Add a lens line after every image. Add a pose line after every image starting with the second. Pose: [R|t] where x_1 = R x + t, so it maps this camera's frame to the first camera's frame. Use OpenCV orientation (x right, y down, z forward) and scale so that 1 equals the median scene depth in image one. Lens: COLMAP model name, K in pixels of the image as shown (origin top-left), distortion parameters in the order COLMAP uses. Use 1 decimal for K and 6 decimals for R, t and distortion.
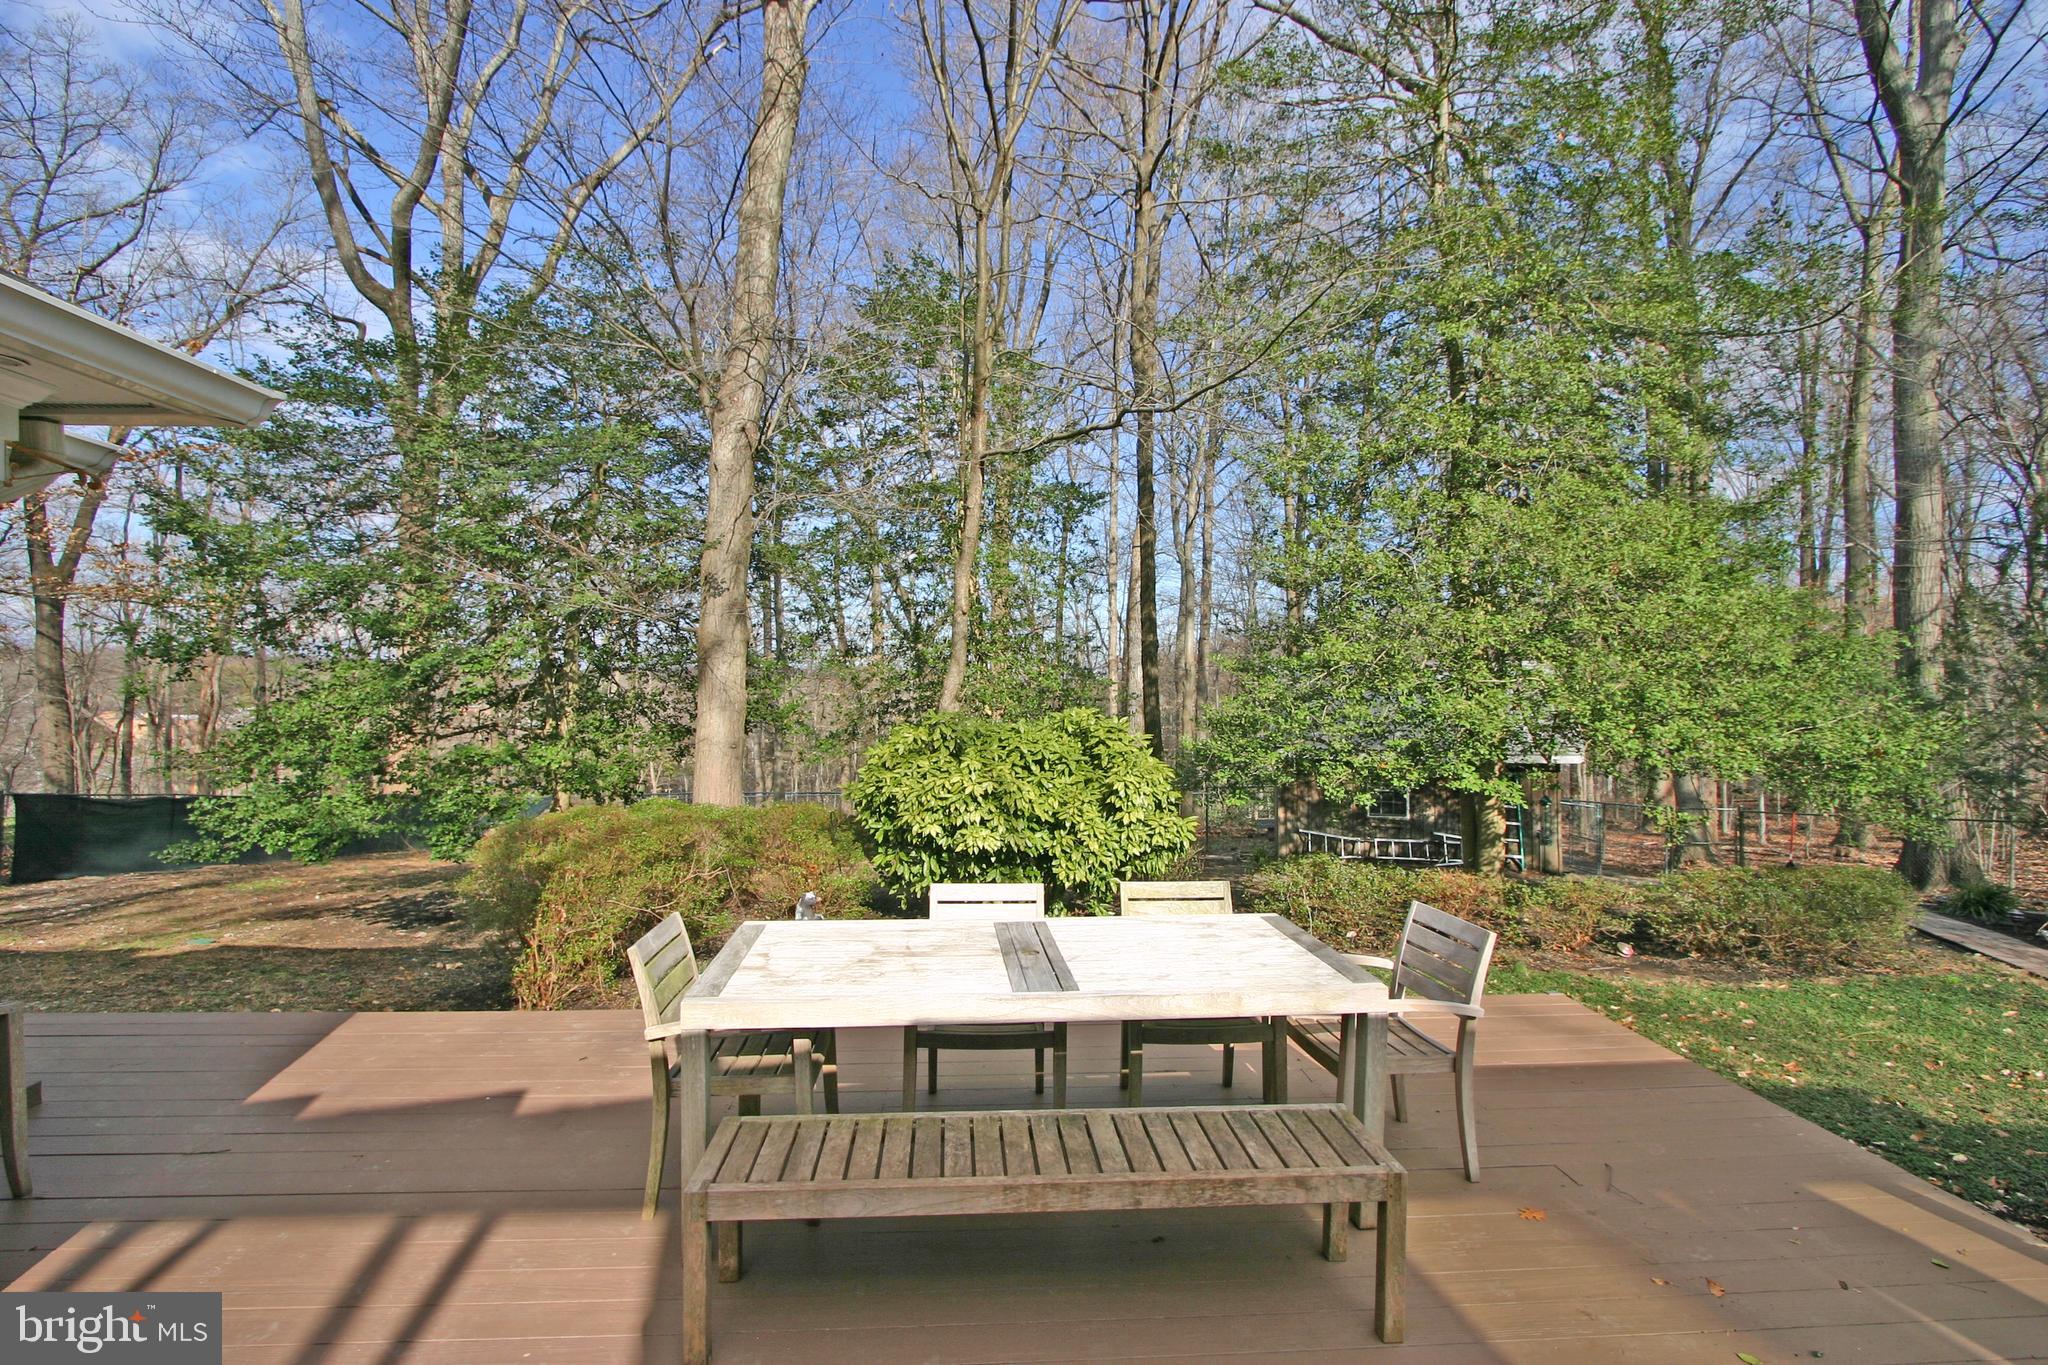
lens RADIAL K [[934.3, 0, 1017.5], [0, 934.3, 677.2], [0, 0, 1]] dist [-0.007031, -0.000209]
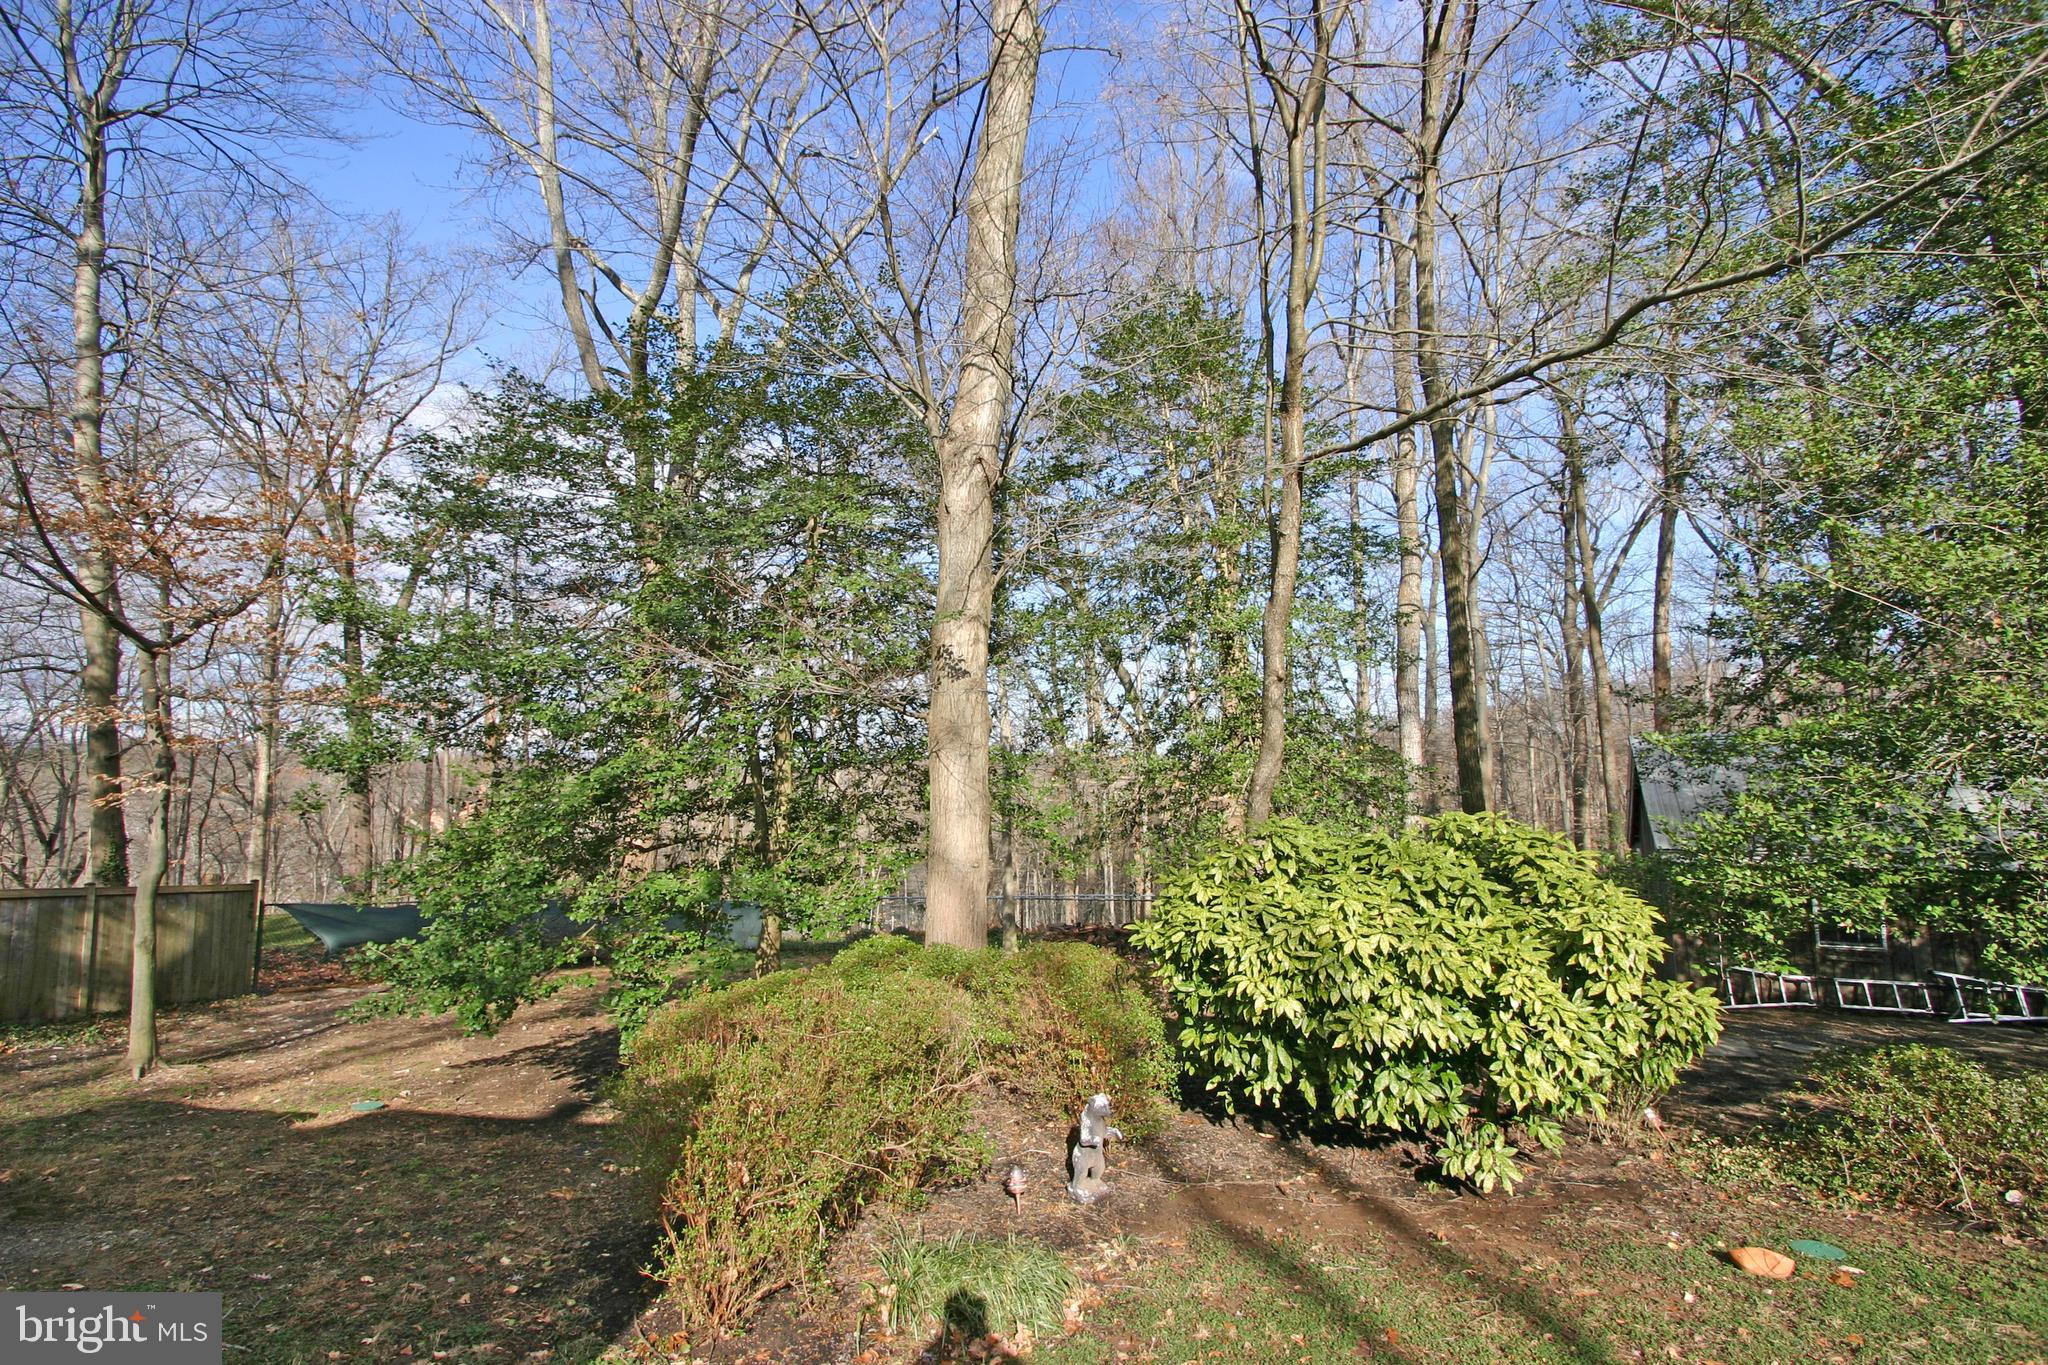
lens RADIAL K [[923.0, 0, 1017.6], [0, 923.0, 677.6], [0, 0, 1]] dist [-0.009317, 0.001218]
pose [[0.975539, -0.047072, -0.214729, -0.119377], [0.026339, 0.994797, -0.098416, -0.005119], [0.218244, 0.090353, 0.971703, 0.303351]]
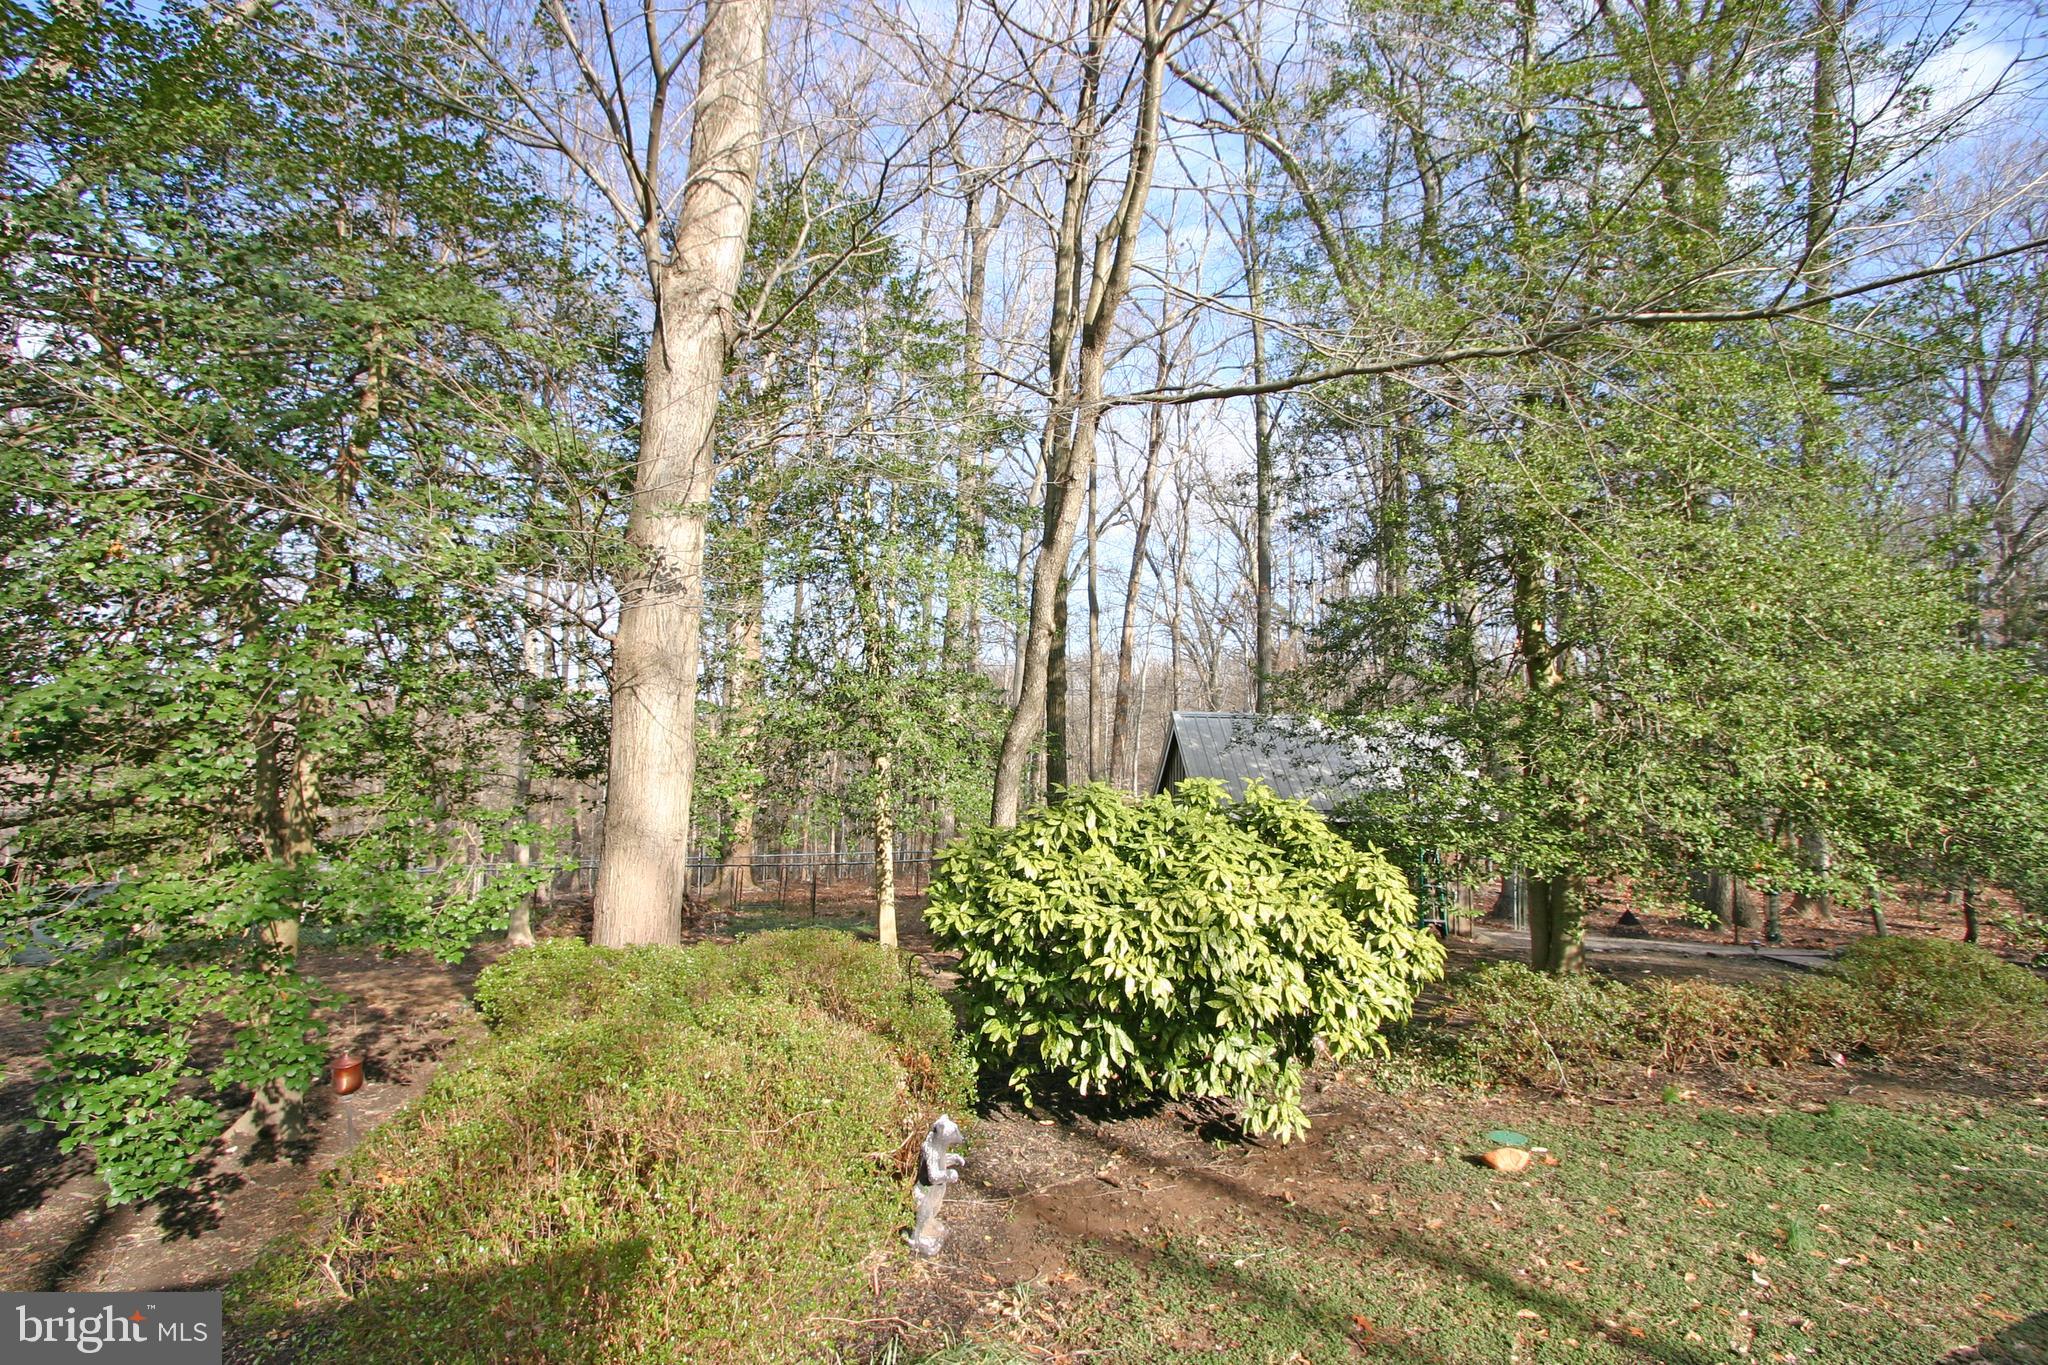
lens RADIAL K [[926.3, 0, 1029.1], [0, 926.3, 680.2], [0, 0, 1]] dist [-0.005677, -0.000272]
pose [[0.938229, 0.032479, 0.344486, -0.359795], [-0.017431, 0.998757, -0.046692, -0.003447], [-0.345575, 0.037803, 0.937630, 0.443513]]
